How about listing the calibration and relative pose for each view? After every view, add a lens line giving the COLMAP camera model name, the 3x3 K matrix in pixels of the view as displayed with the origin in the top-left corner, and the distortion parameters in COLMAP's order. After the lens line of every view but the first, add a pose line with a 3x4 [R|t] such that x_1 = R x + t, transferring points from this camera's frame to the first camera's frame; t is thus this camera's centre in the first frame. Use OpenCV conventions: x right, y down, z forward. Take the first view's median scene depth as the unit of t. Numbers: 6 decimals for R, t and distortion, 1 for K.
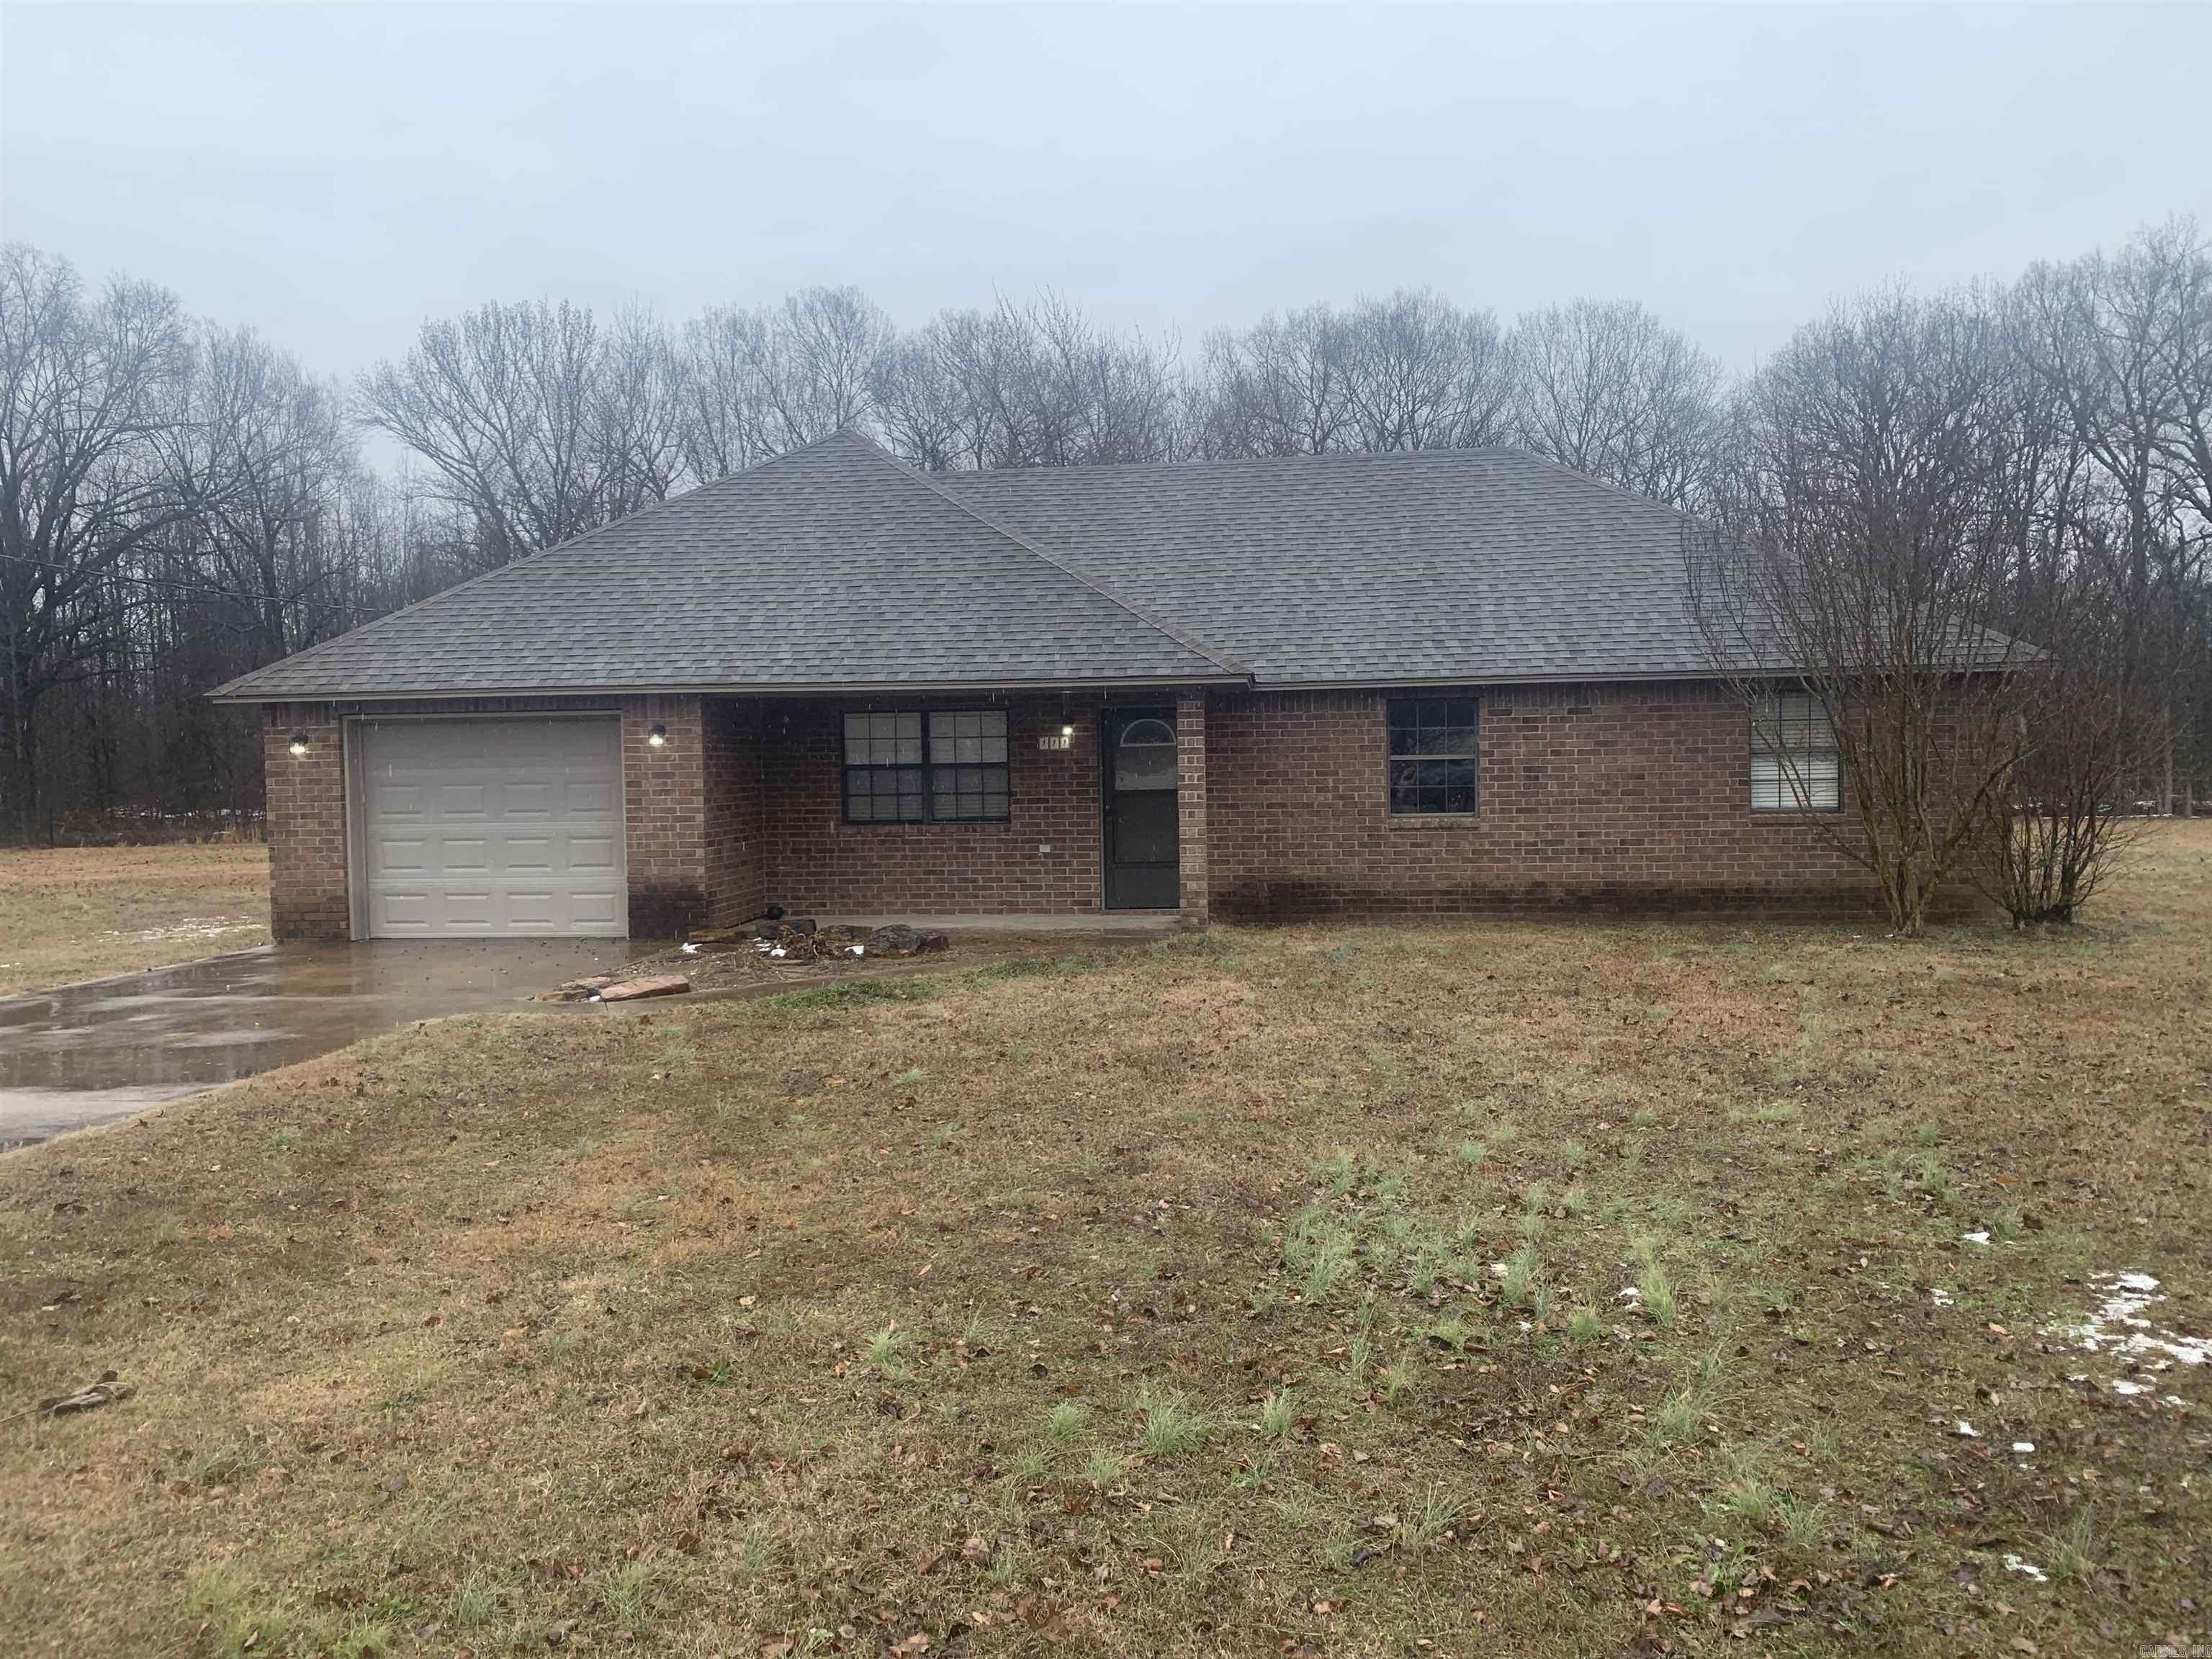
lens RADIAL K [[1709.1, 0, 1102.6], [0, 1709.1, 785.2], [0, 0, 1]] dist [0.021578, 0.001115]
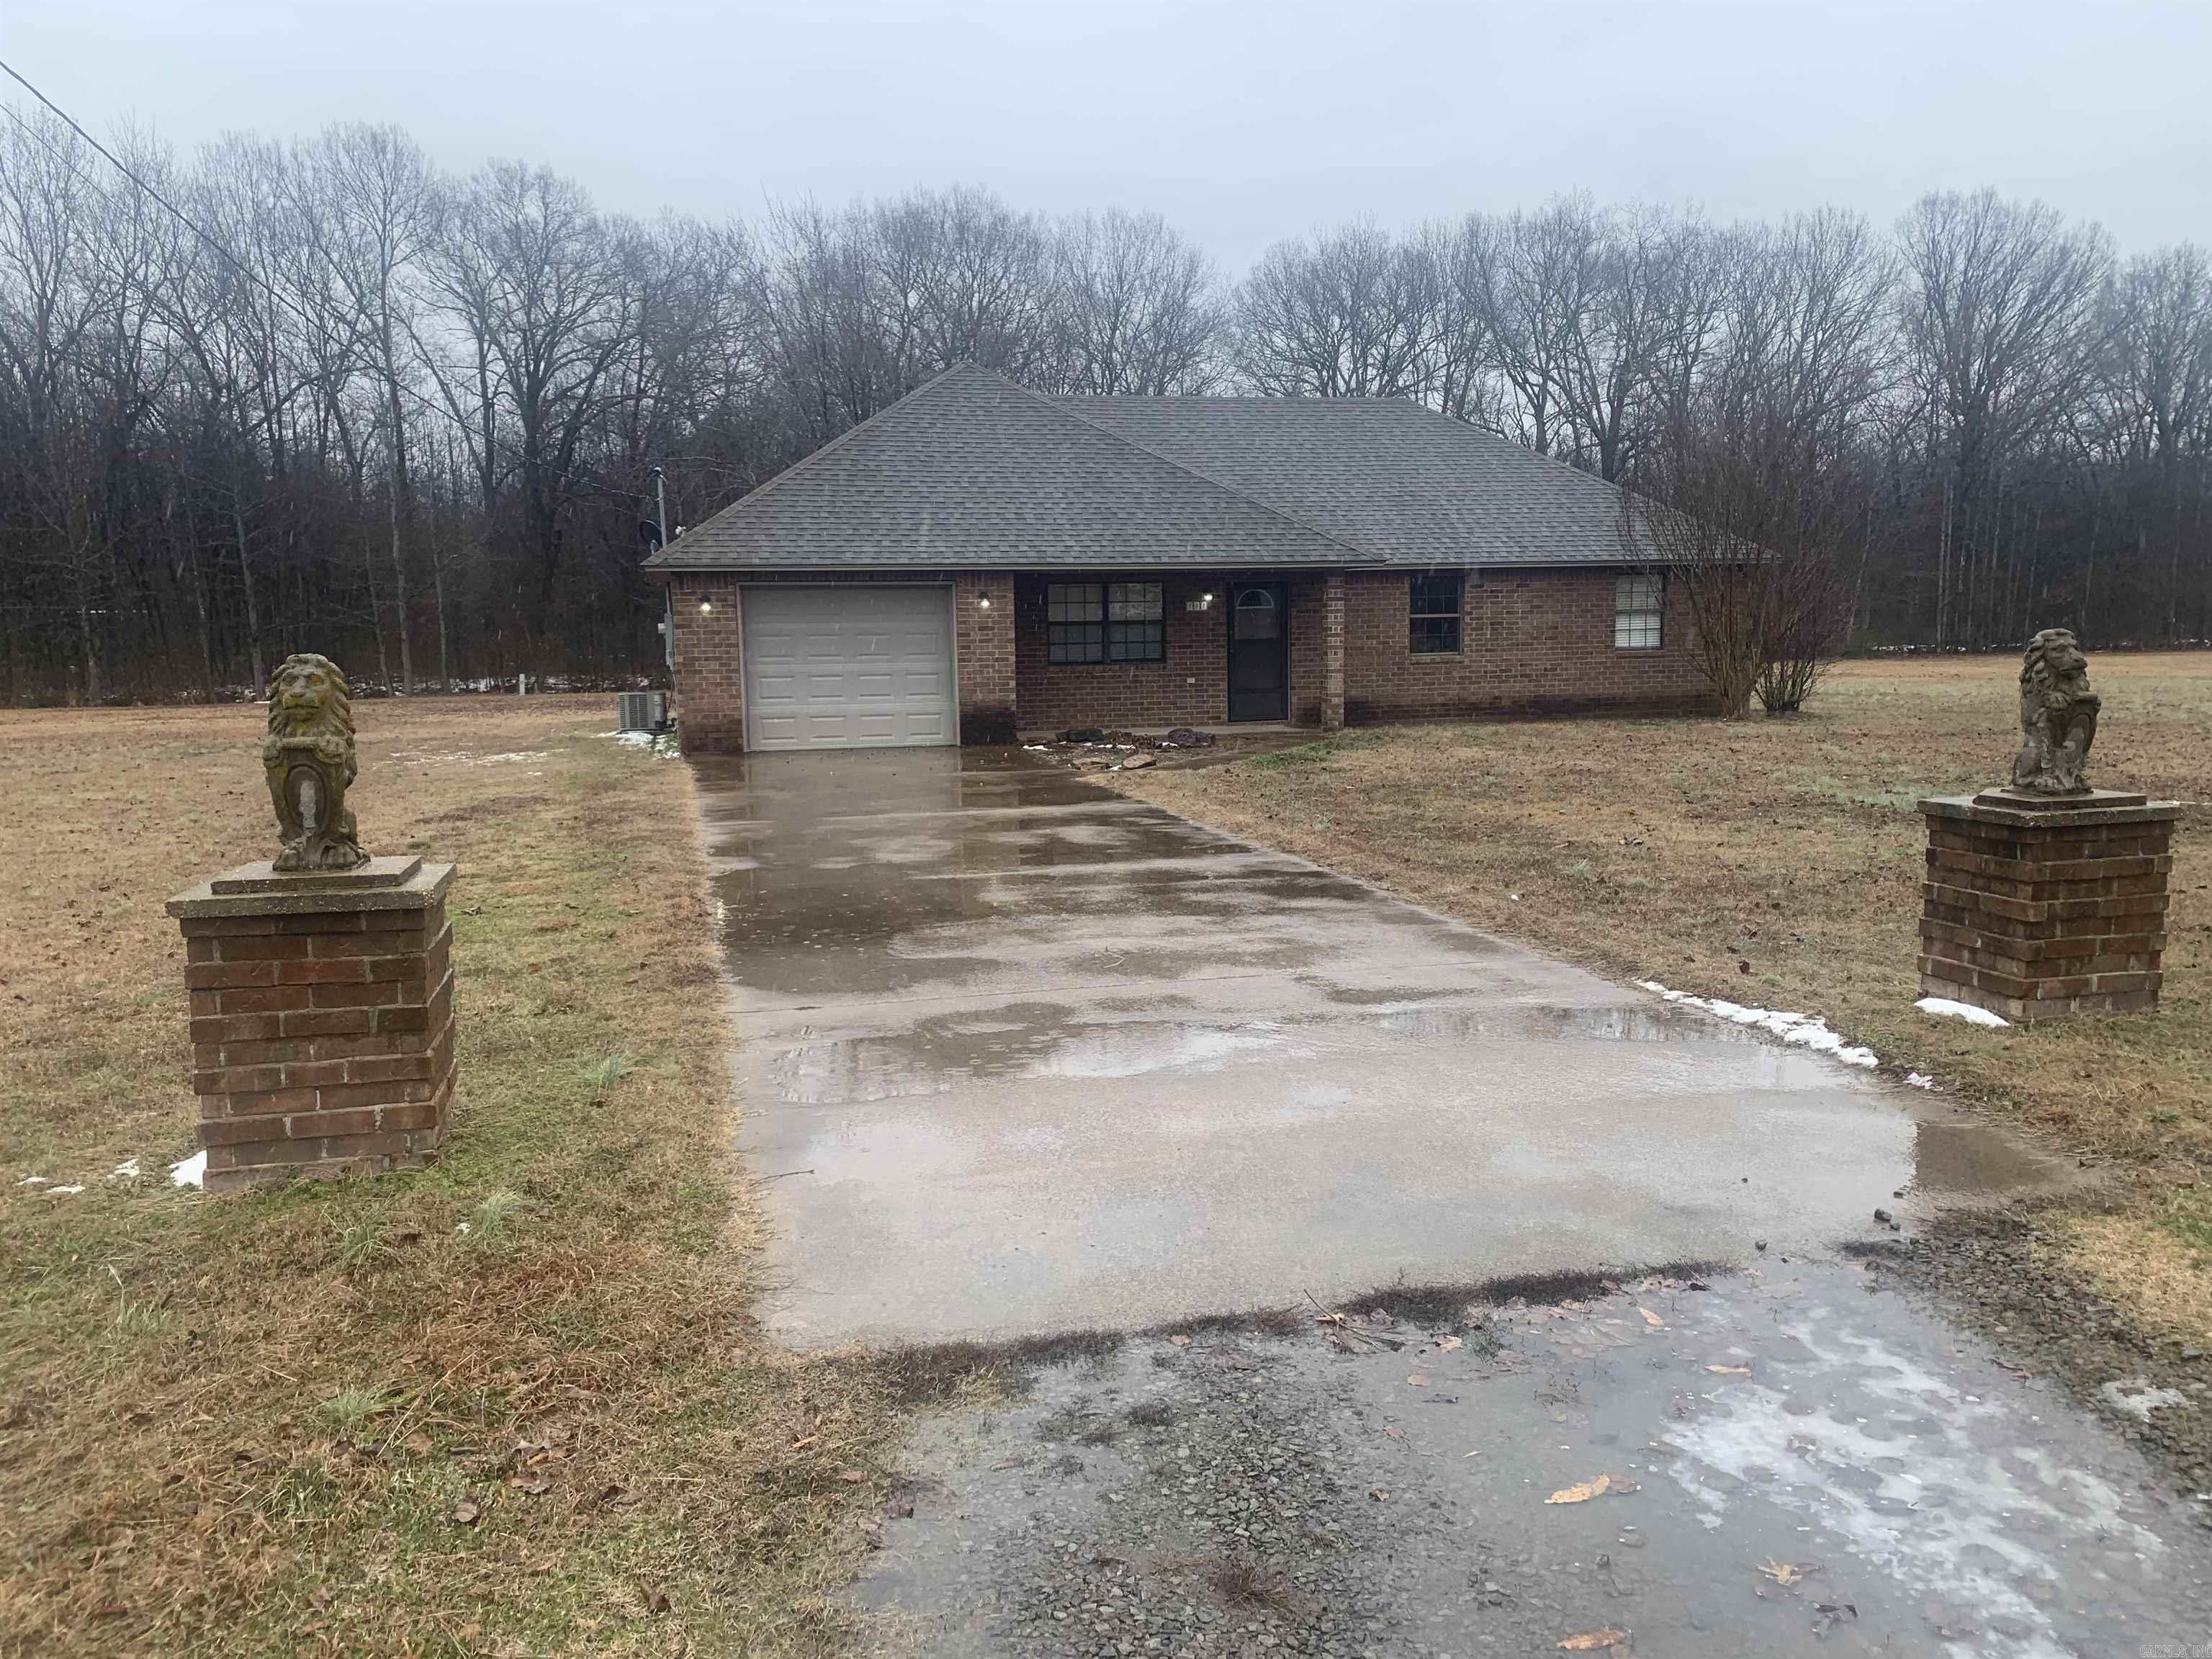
lens RADIAL K [[1685.0, 0, 1106.0], [0, 1685.0, 829.5], [0, 0, 1]] dist [0.107181, -0.157261]
pose [[0.934616, -0.042666, 0.353091, -0.629462], [0.005515, 0.994397, 0.105562, 0.012128], [-0.355617, -0.096712, 0.929615, -0.323948]]
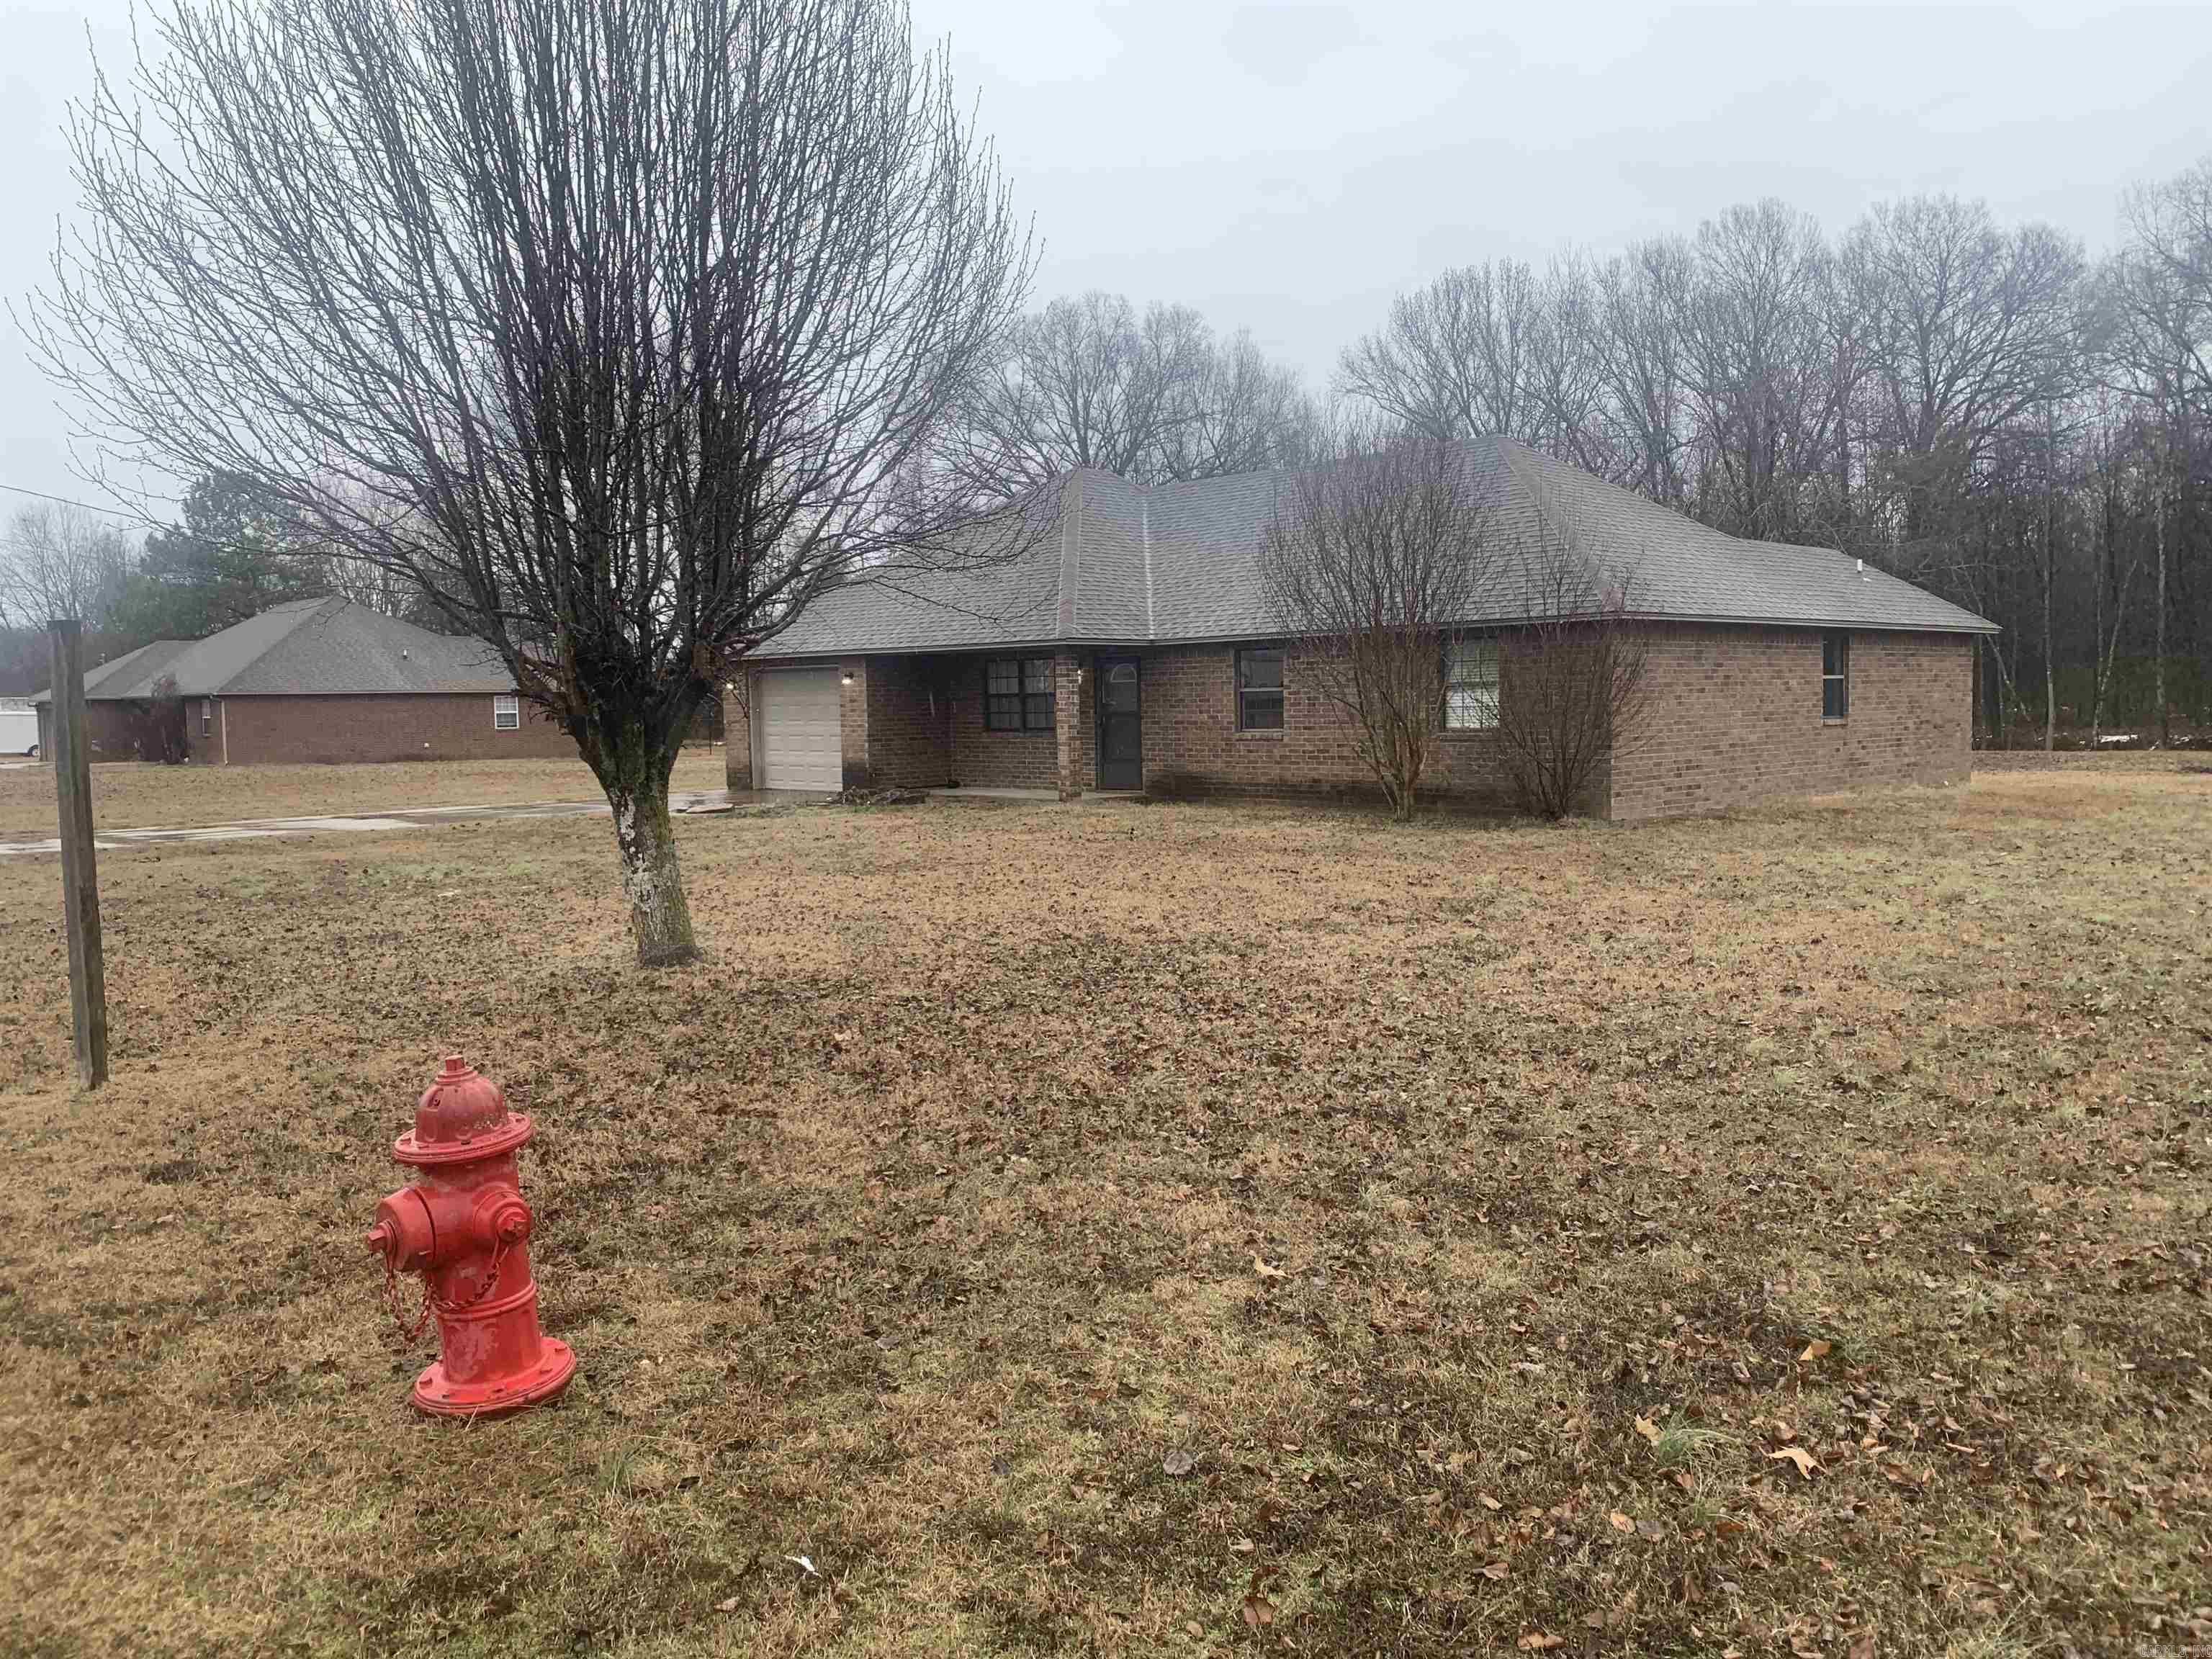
lens RADIAL K [[1685.0, 0, 1106.0], [0, 1685.0, 829.5], [0, 0, 1]] dist [0.107181, -0.157261]
pose [[0.779468, 0.050413, -0.624410, 0.985199], [-0.001742, 0.996927, 0.078315, -0.010267], [0.626439, -0.059957, 0.777161, -0.187113]]
